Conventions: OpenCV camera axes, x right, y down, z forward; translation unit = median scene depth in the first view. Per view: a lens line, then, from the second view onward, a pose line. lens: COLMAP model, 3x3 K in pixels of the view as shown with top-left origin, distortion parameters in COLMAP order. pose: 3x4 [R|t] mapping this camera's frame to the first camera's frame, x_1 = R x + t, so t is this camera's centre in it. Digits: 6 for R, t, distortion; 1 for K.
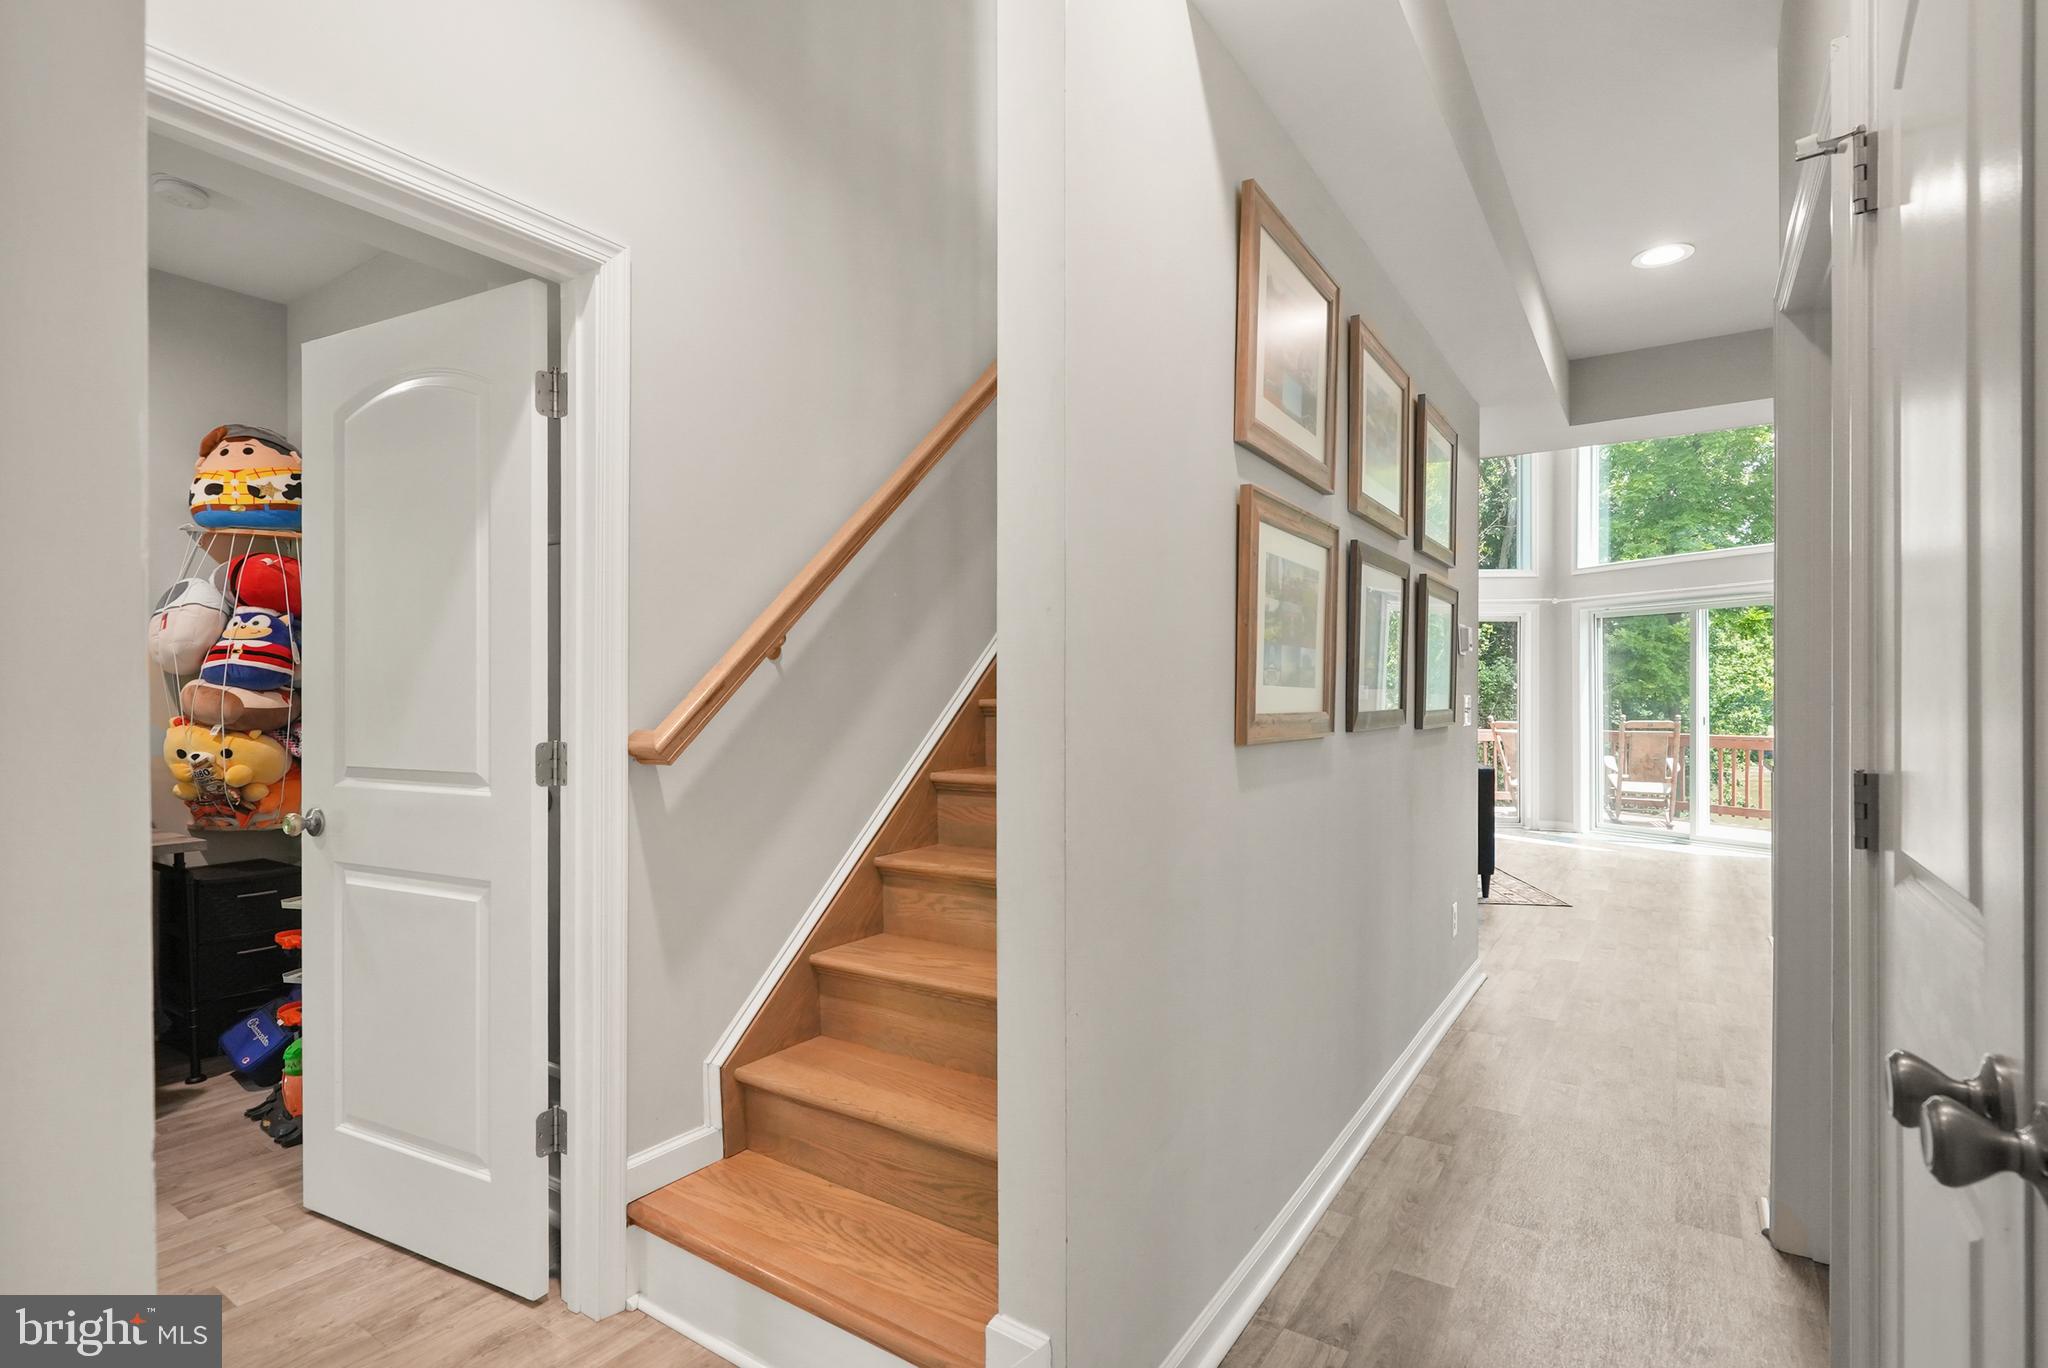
lens RADIAL K [[960.5, 0, 999.9], [0, 960.5, 678.5], [0, 0, 1]] dist [-0.018449, 0.000396]
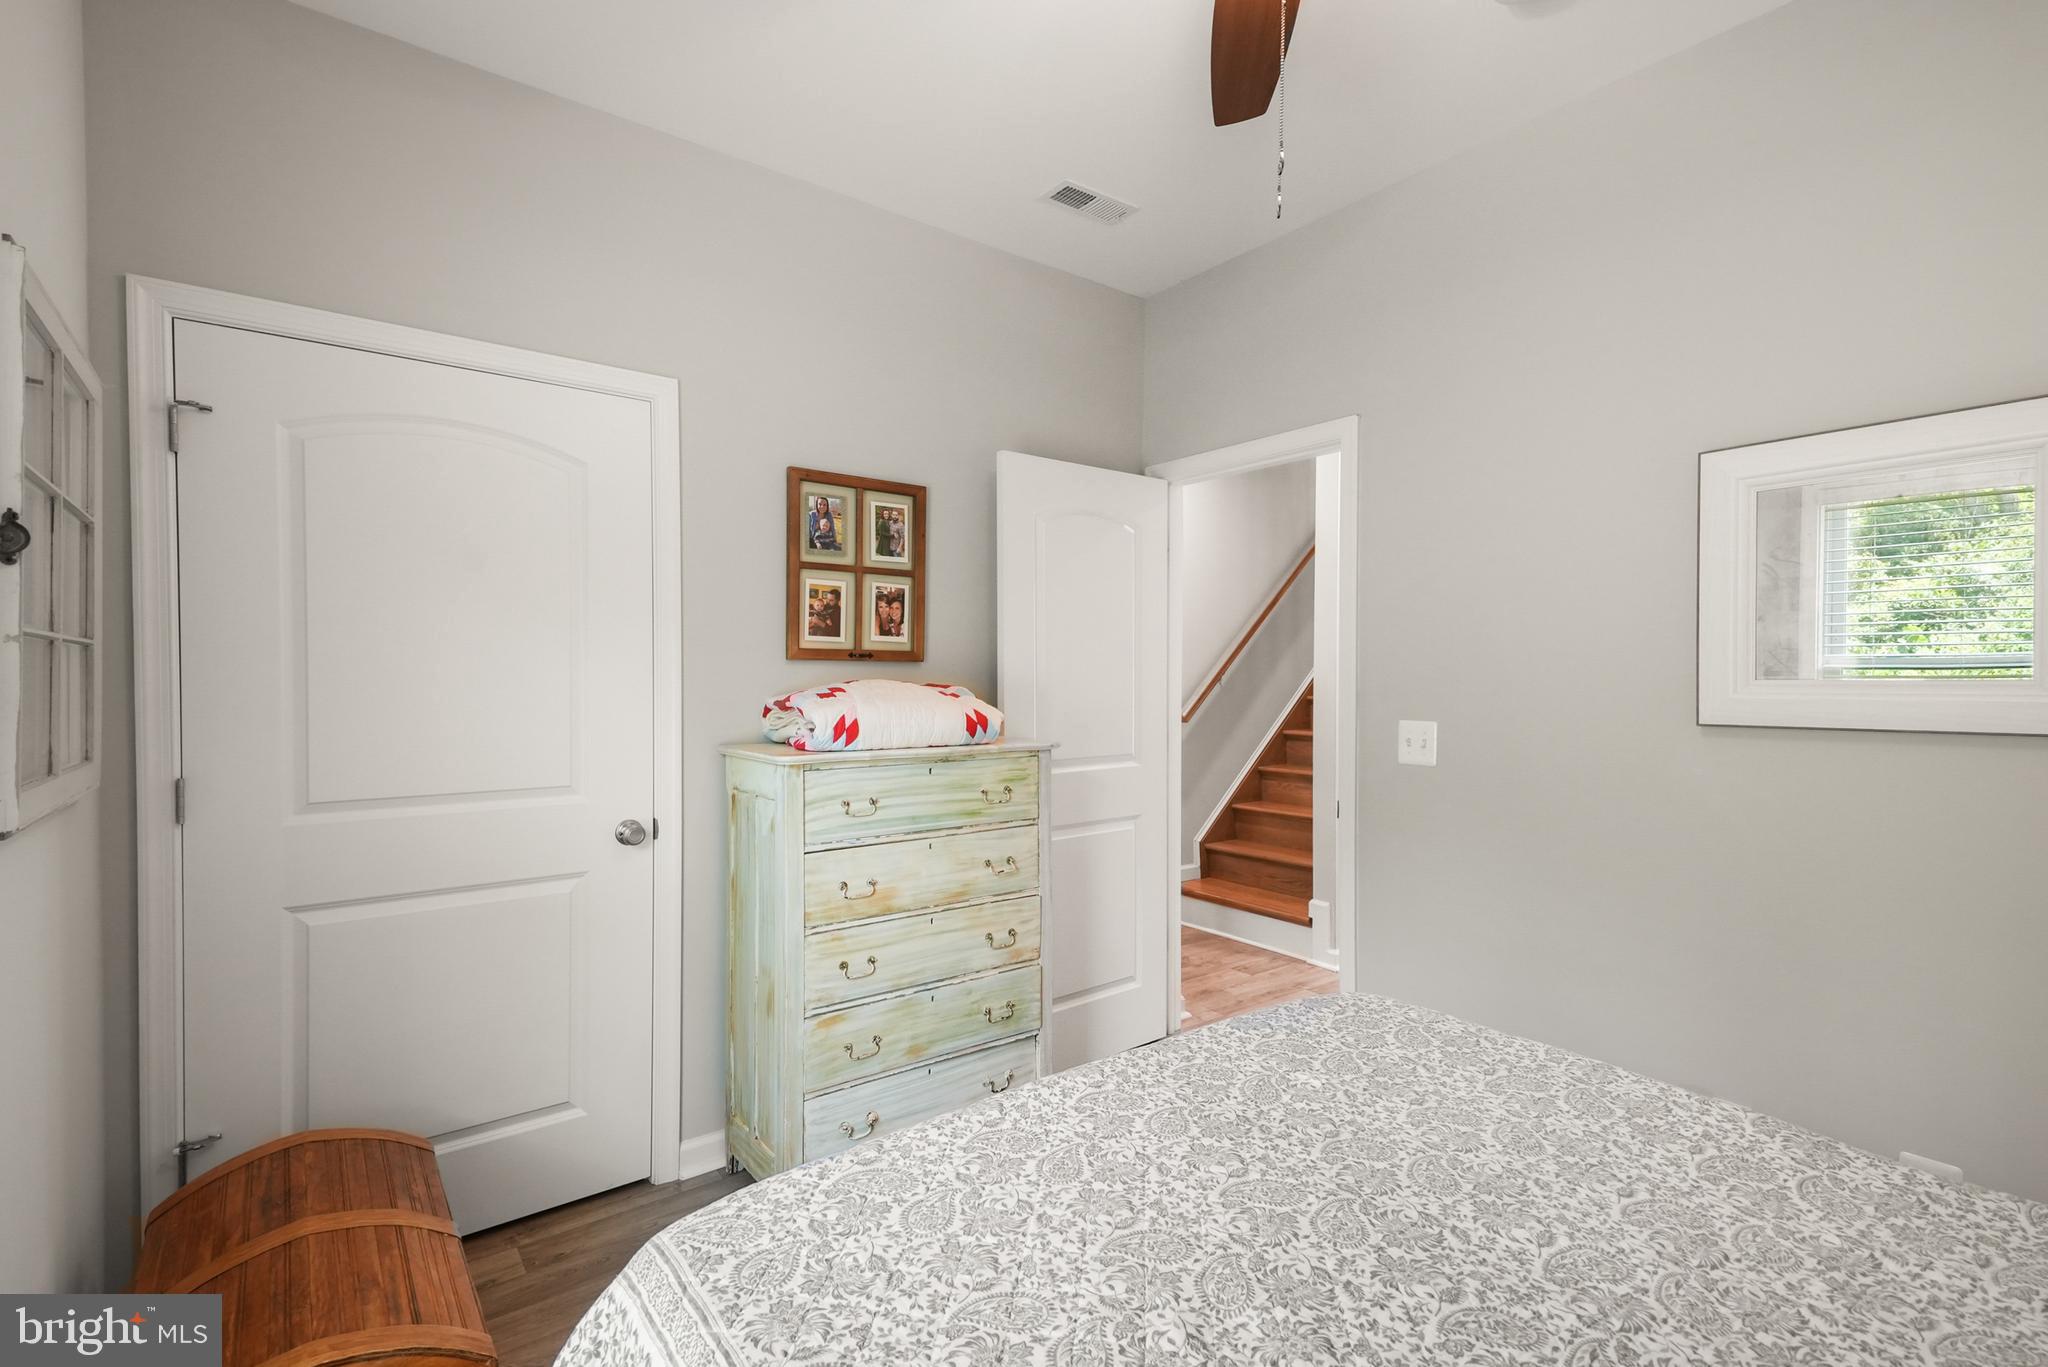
lens RADIAL K [[960.5, 0, 999.9], [0, 960.5, 678.0], [0, 0, 1]] dist [-0.018449, 0.000396]
pose [[0.947899, 0.001917, -0.318567, 0.015003], [-0.000670, 0.999992, 0.004025, -0.037232], [0.318572, -0.003601, 0.947892, -1.414384]]
